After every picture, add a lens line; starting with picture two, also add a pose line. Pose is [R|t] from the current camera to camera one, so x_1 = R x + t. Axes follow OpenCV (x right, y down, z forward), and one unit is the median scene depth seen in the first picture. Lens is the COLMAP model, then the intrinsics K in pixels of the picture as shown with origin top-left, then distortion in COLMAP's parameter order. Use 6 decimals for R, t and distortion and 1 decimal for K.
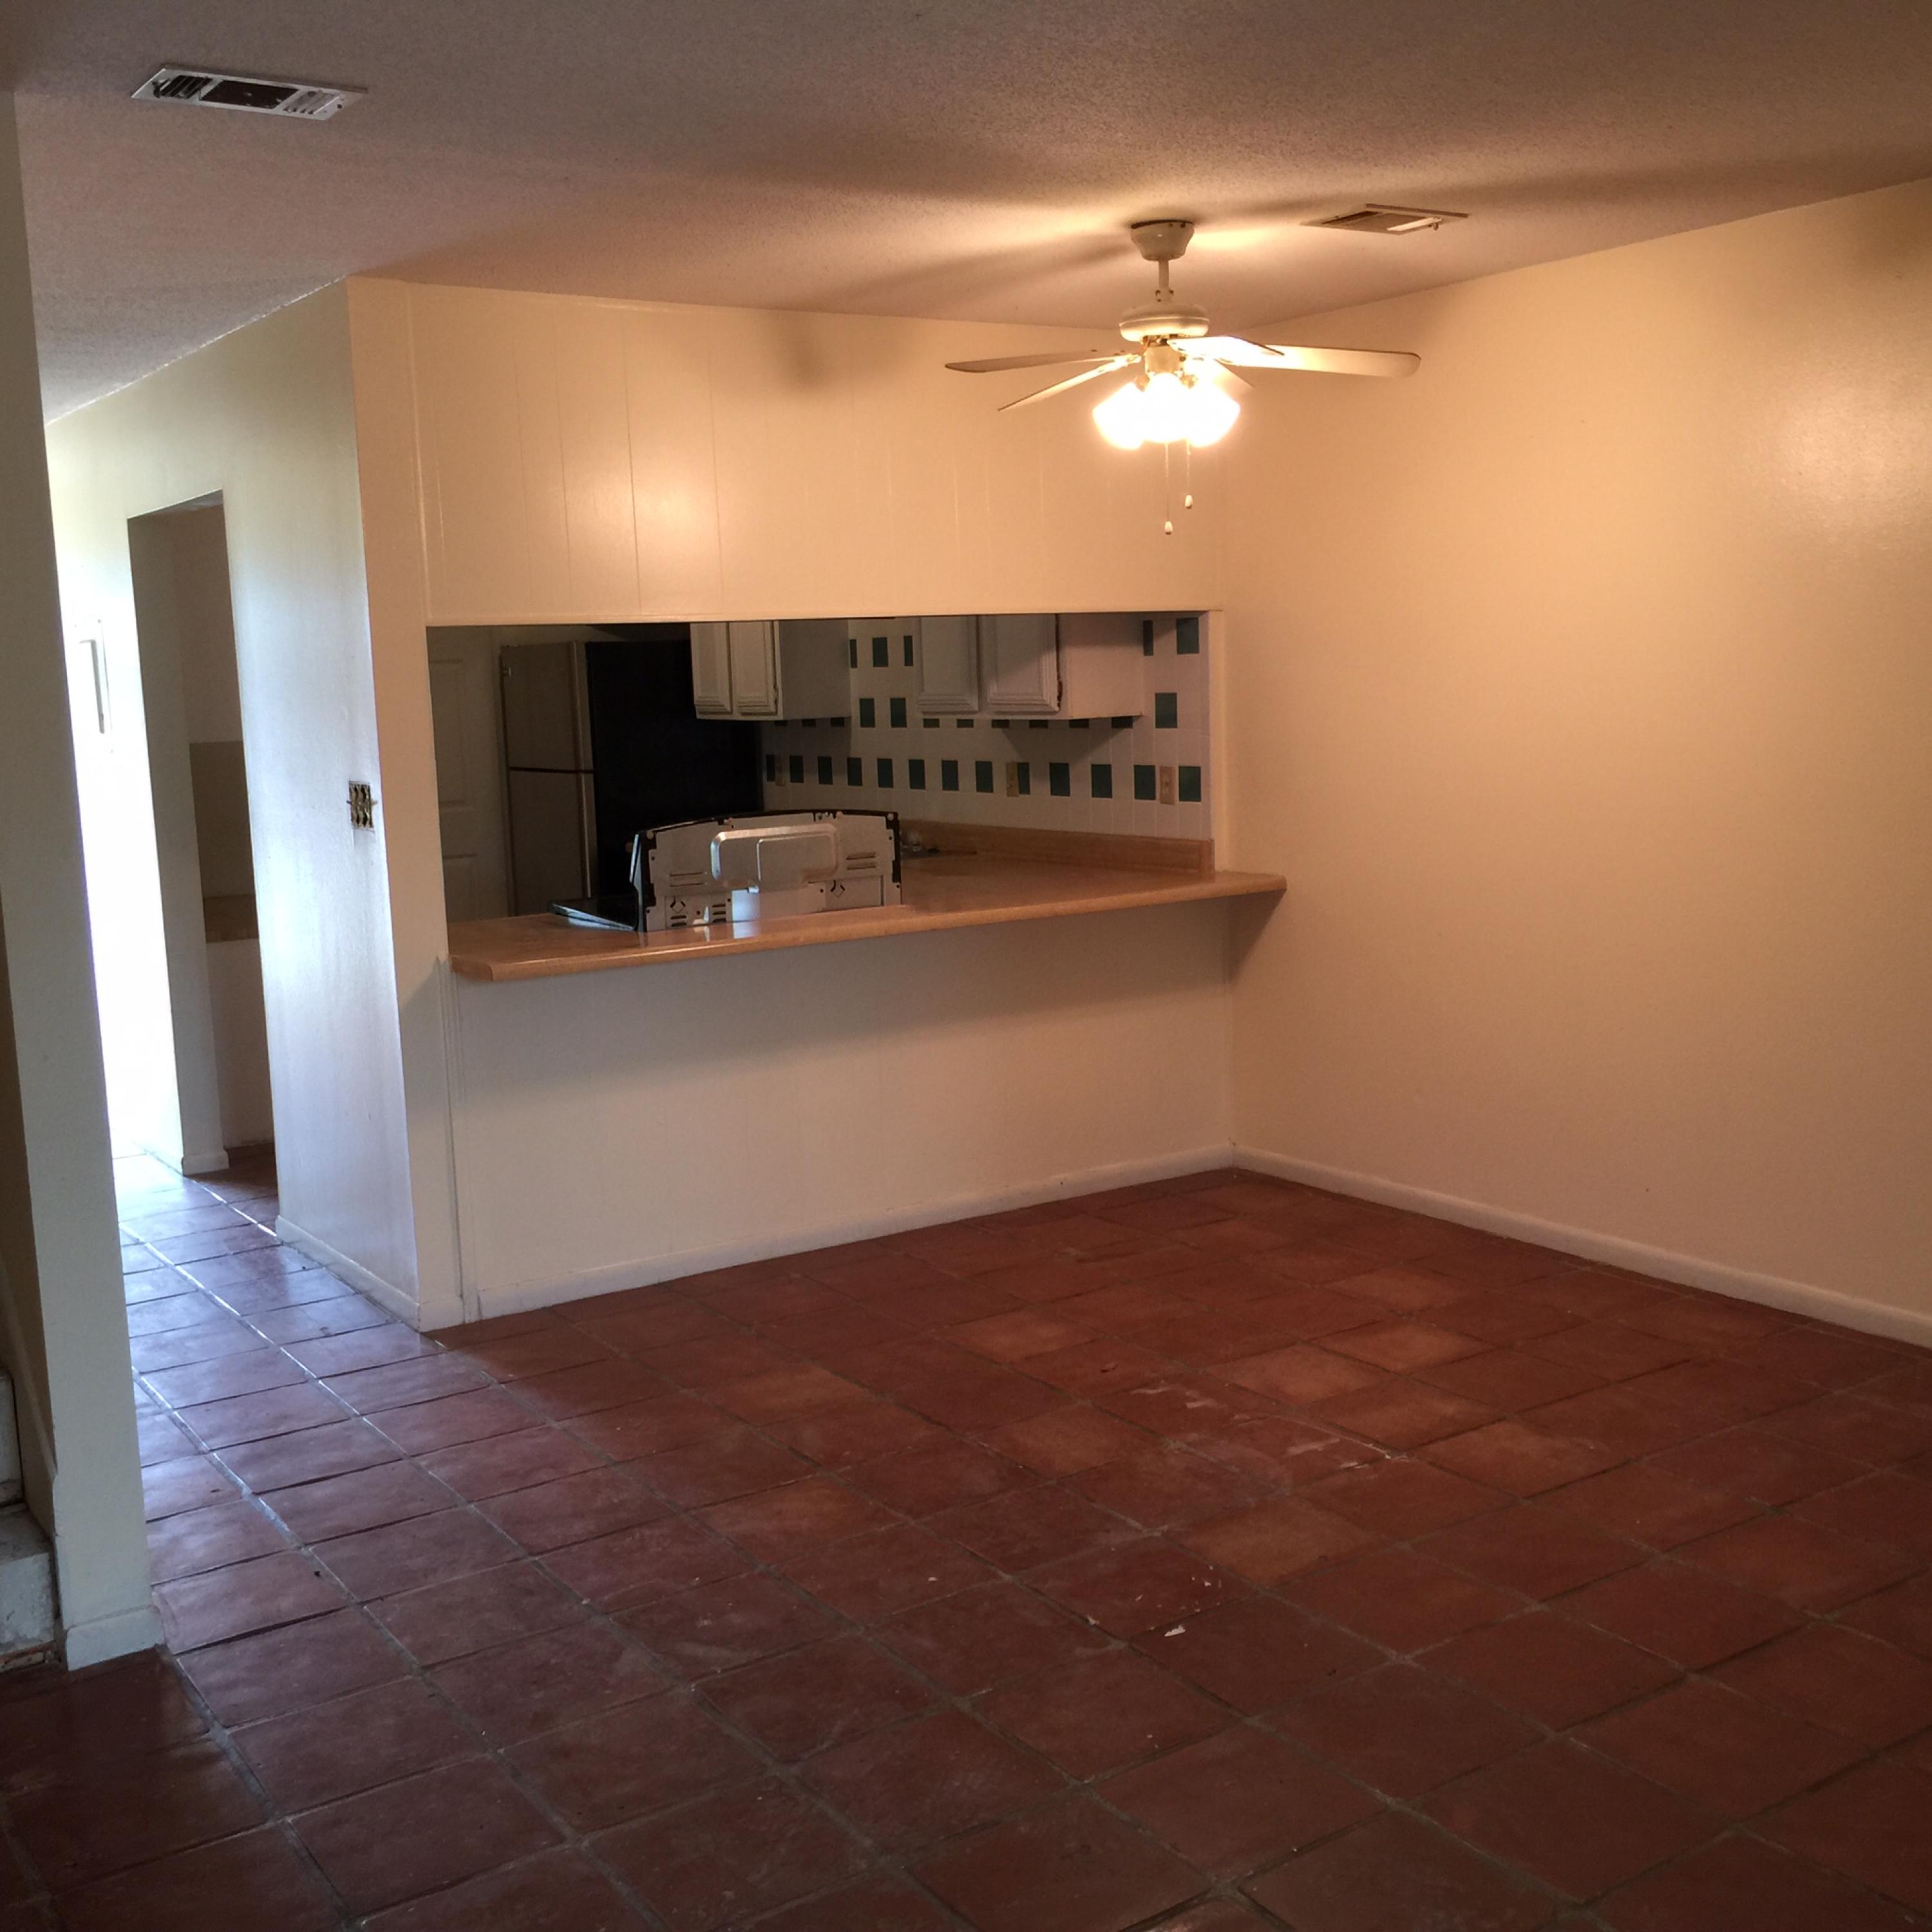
lens RADIAL K [[2169.4, 0, 976.9], [0, 2169.4, 970.6], [0, 0, 1]] dist [0.063948, -0.047298]
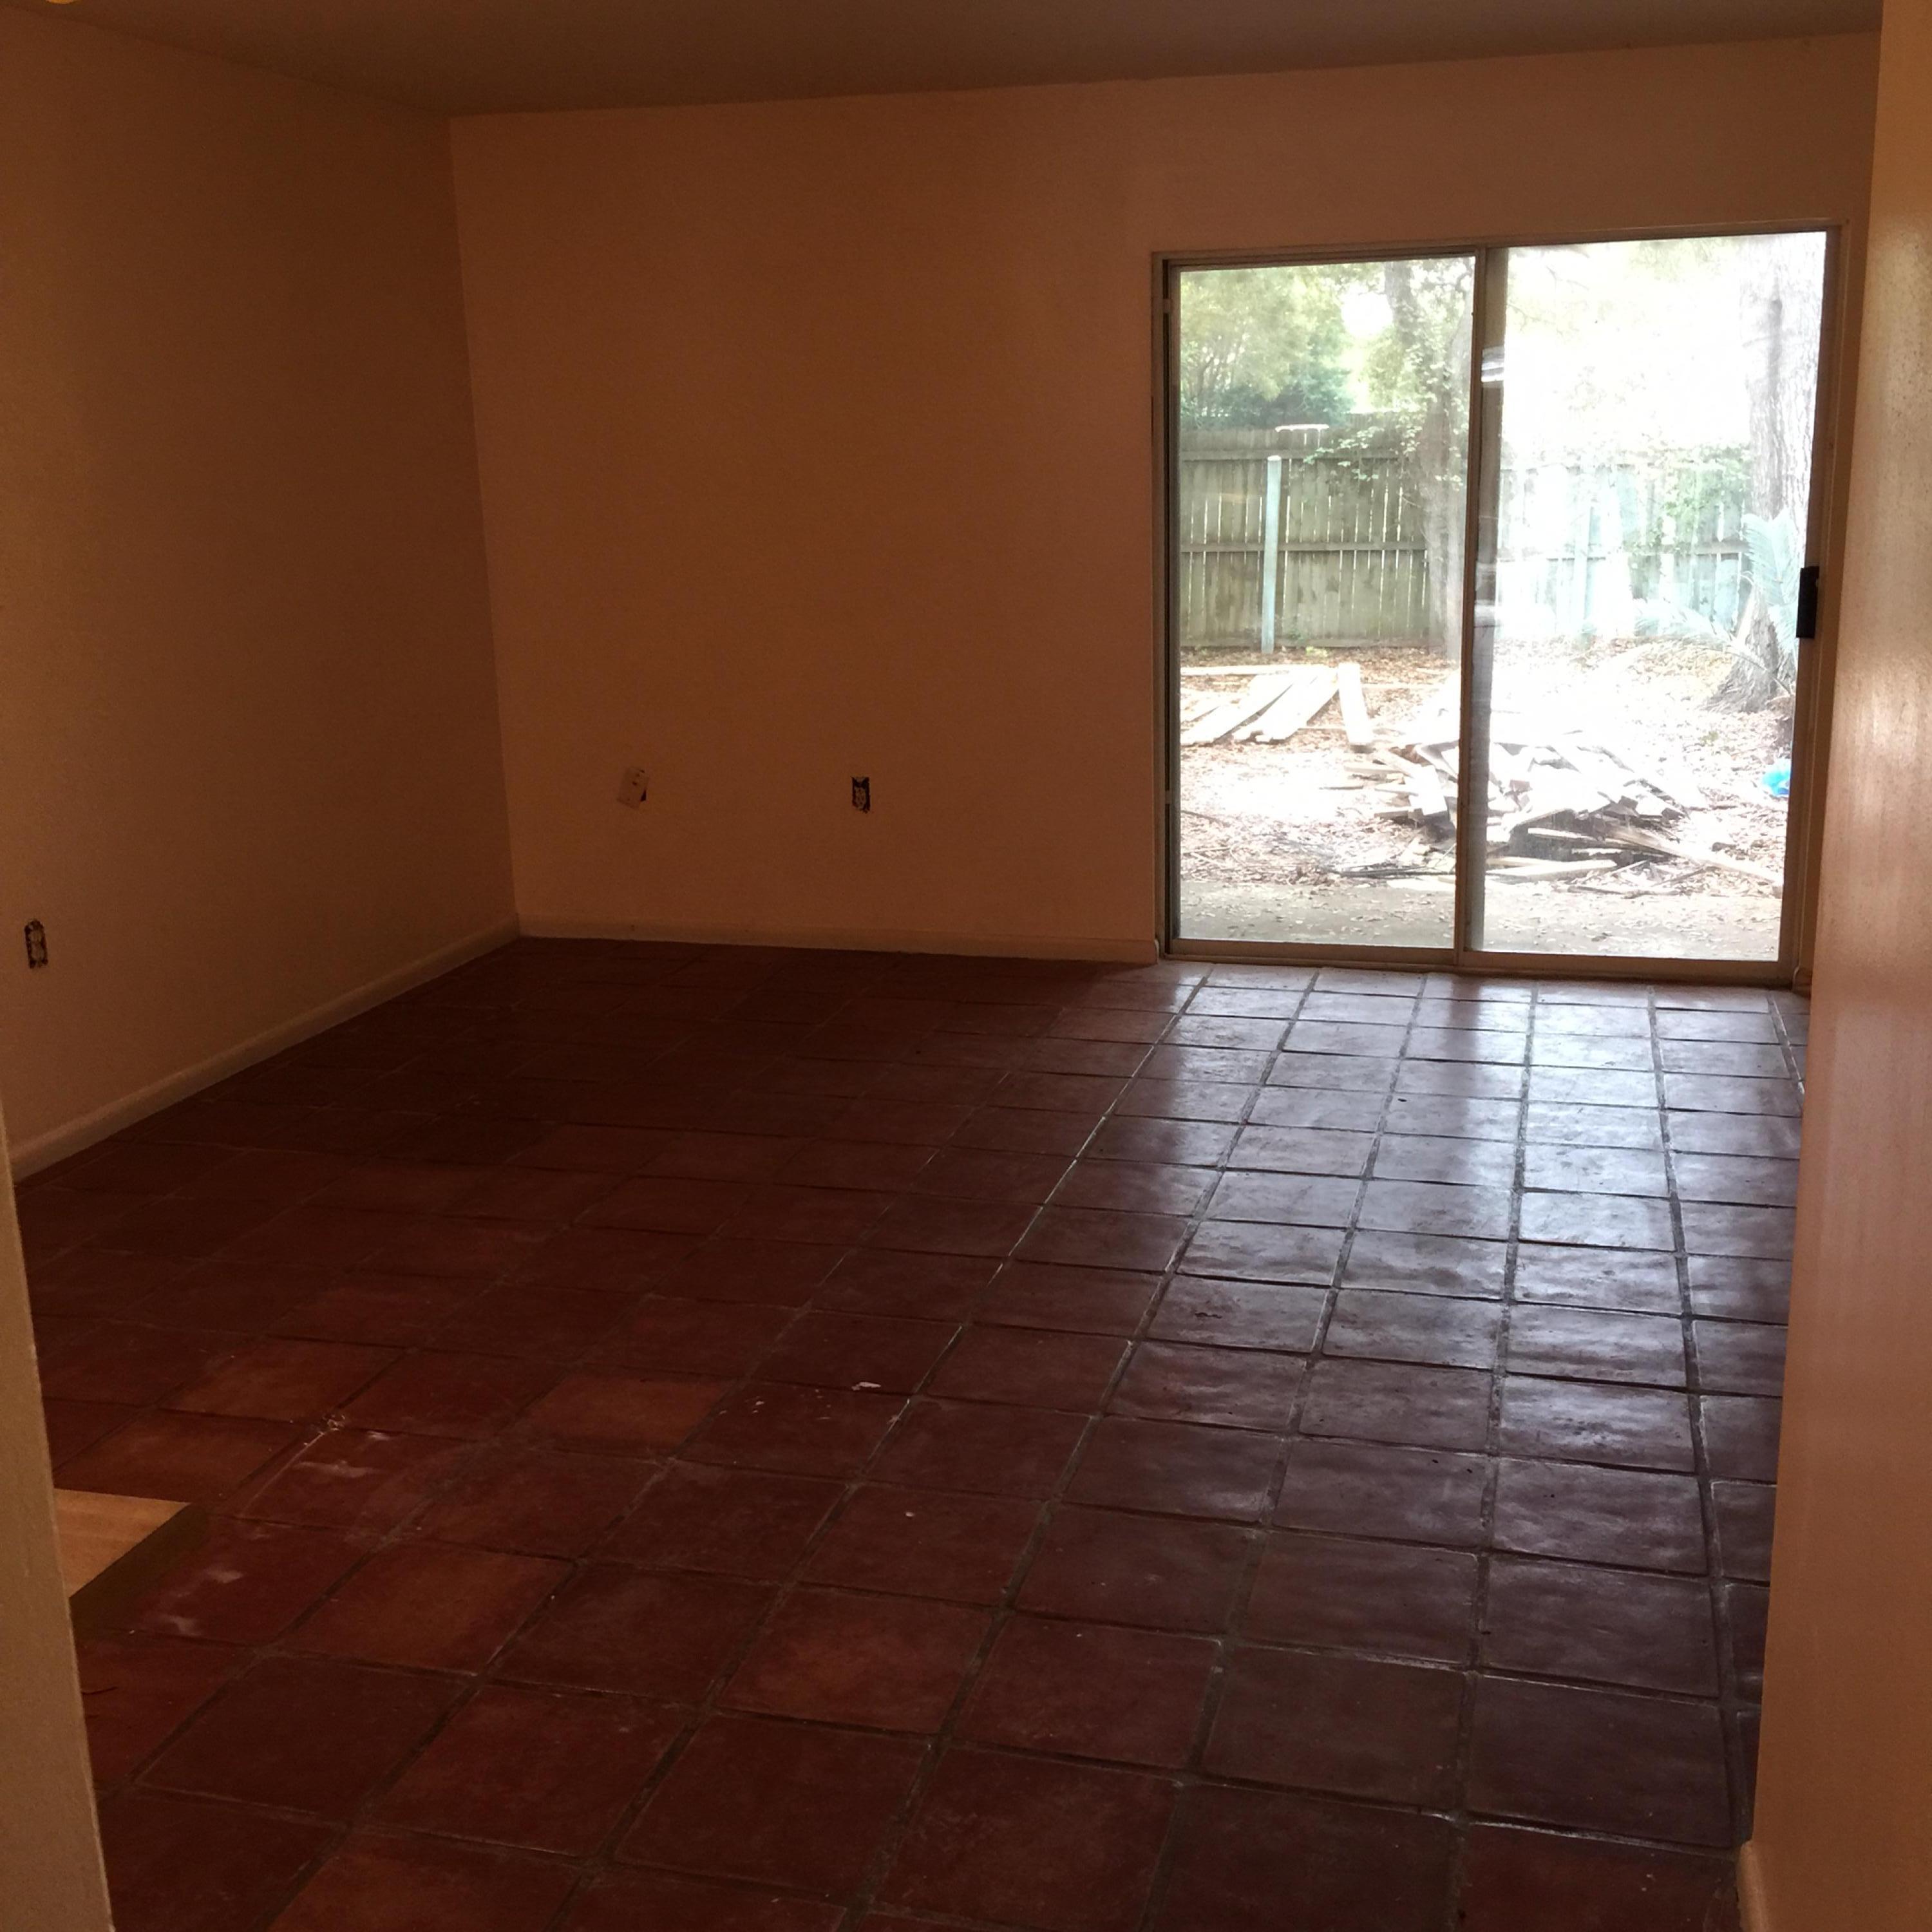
lens RADIAL K [[2169.4, 0, 976.9], [0, 2169.4, 970.6], [0, 0, 1]] dist [0.063948, -0.047298]
pose [[-0.649427, -0.137317, 0.747922, -0.372906], [0.154358, 0.939278, 0.306480, -0.105451], [-0.744592, 0.314485, -0.588797, 0.808741]]
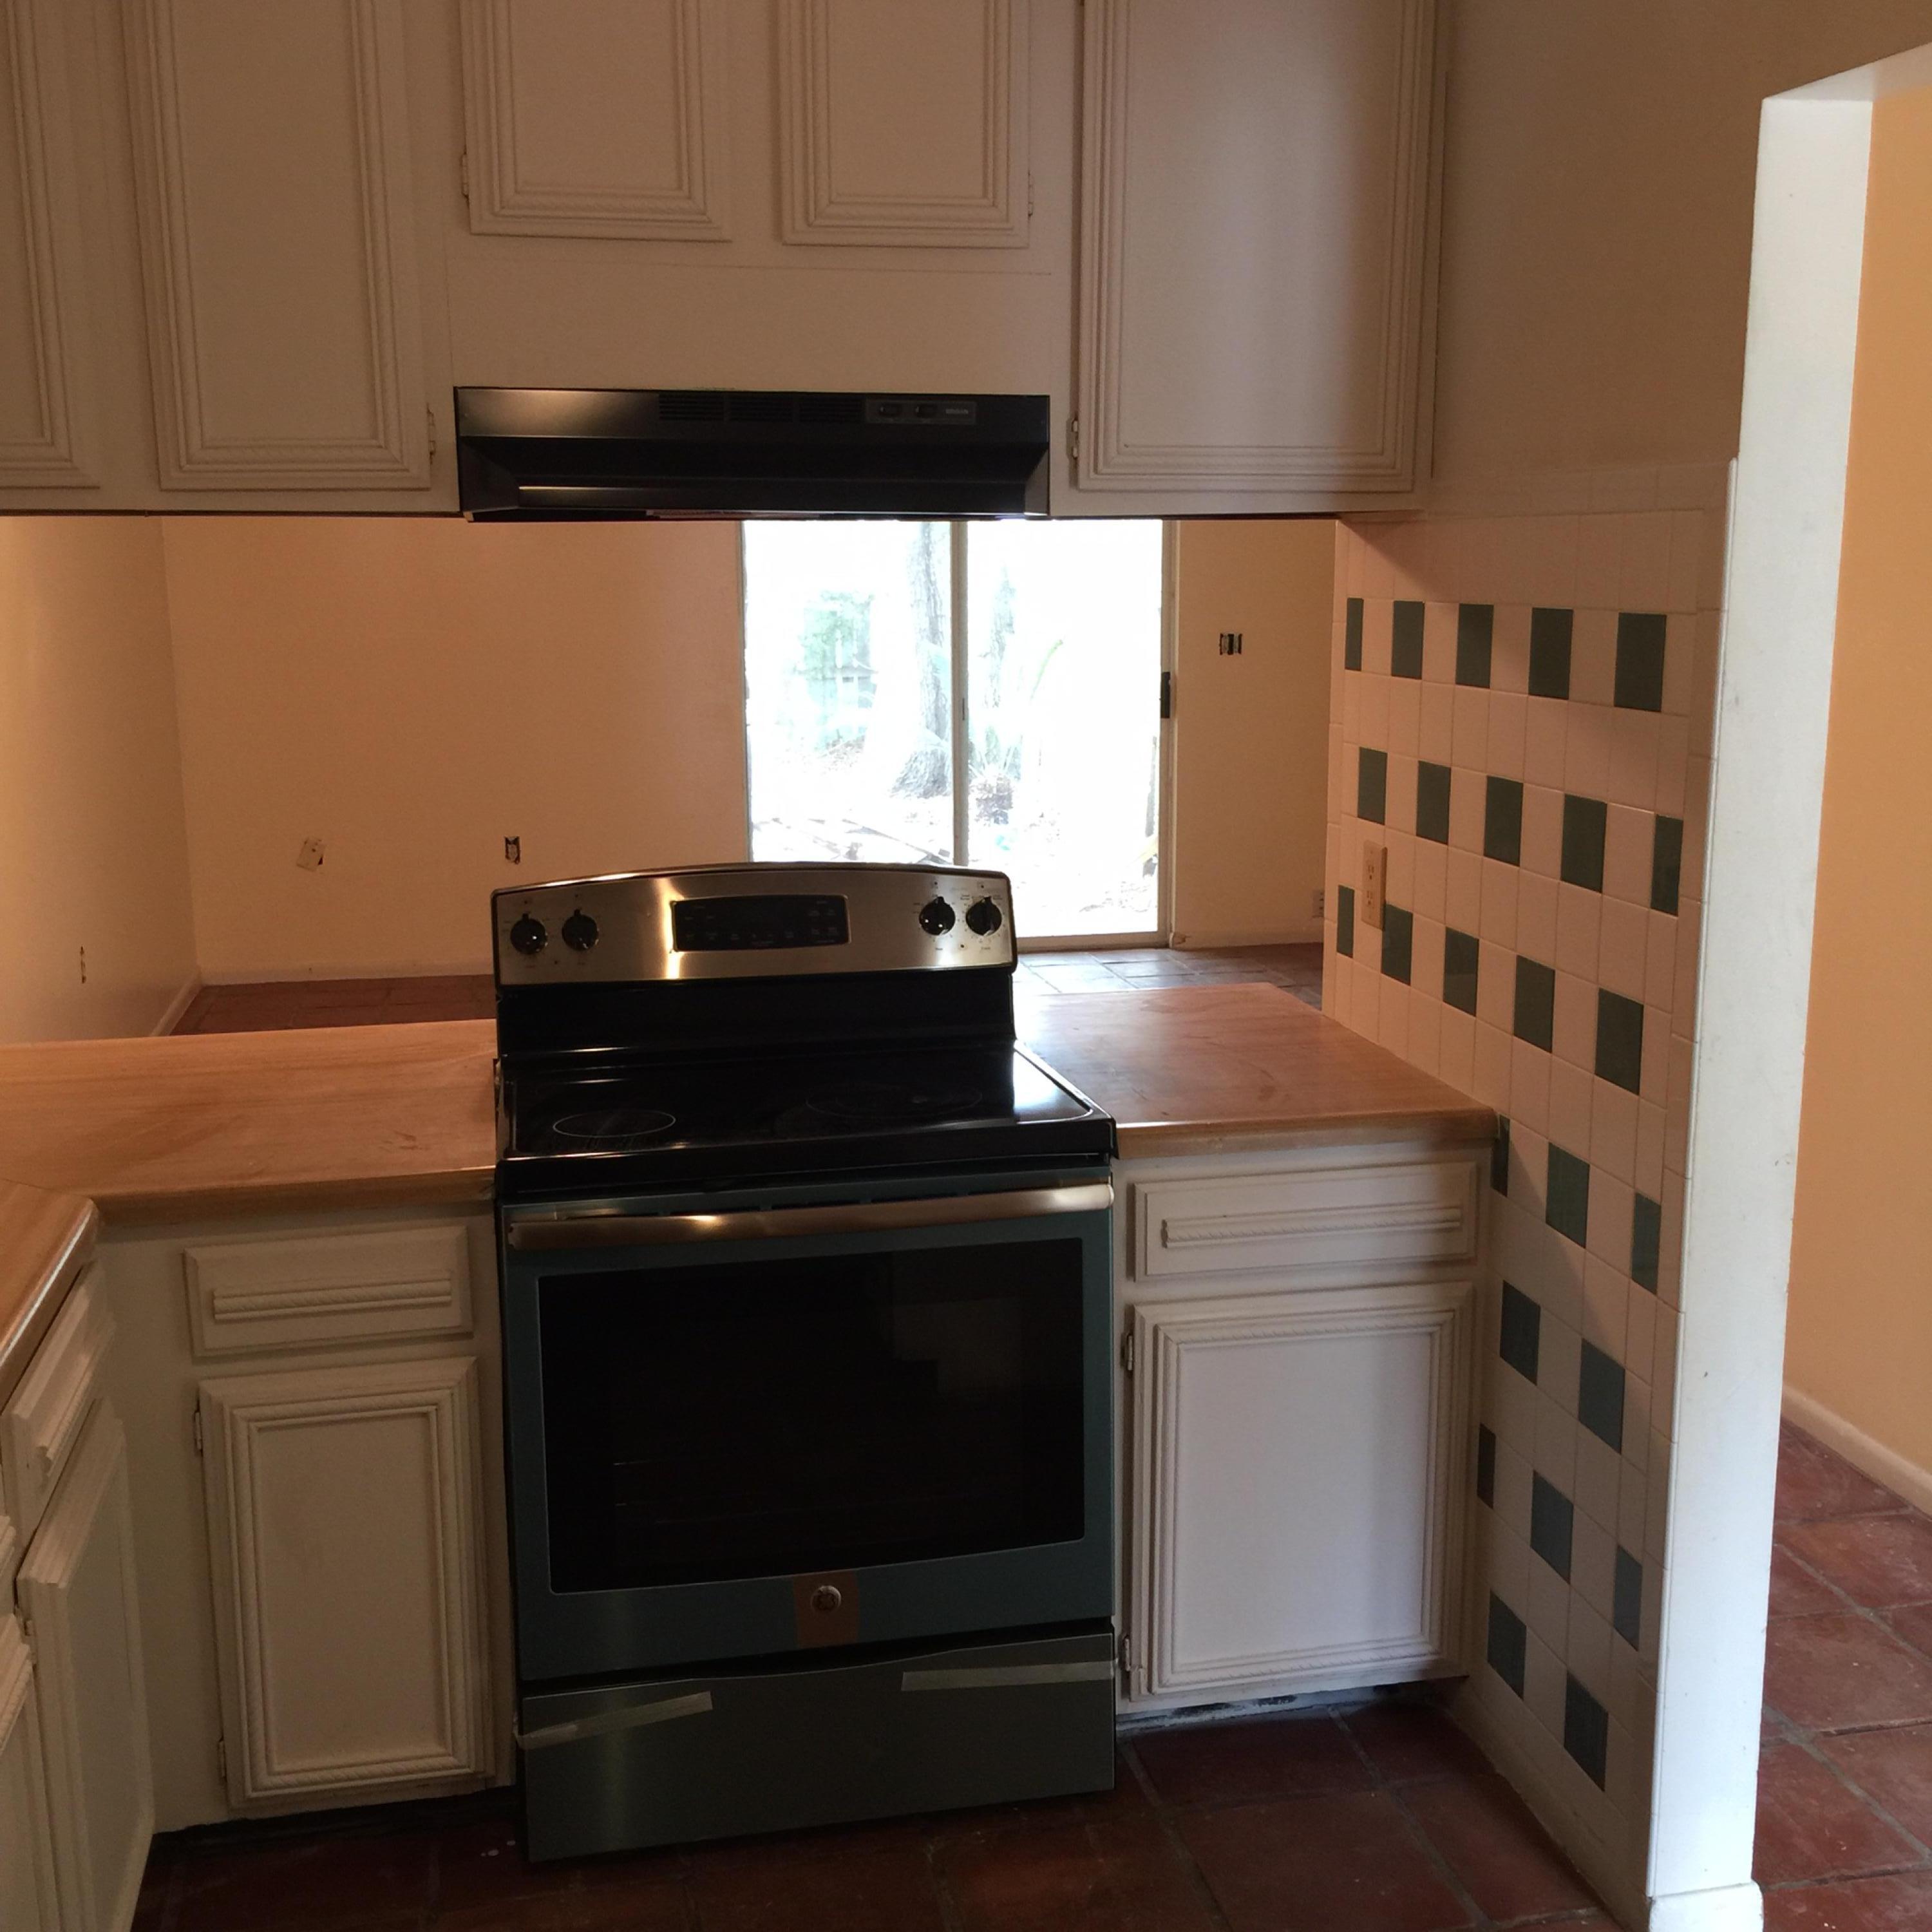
lens RADIAL K [[2169.4, 0, 976.9], [0, 2169.4, 970.6], [0, 0, 1]] dist [0.063948, -0.047298]
pose [[-0.928053, -0.036213, 0.370683, -0.309179], [0.086000, 0.947531, 0.307879, -0.187250], [-0.362383, 0.317606, -0.876245, 1.281868]]
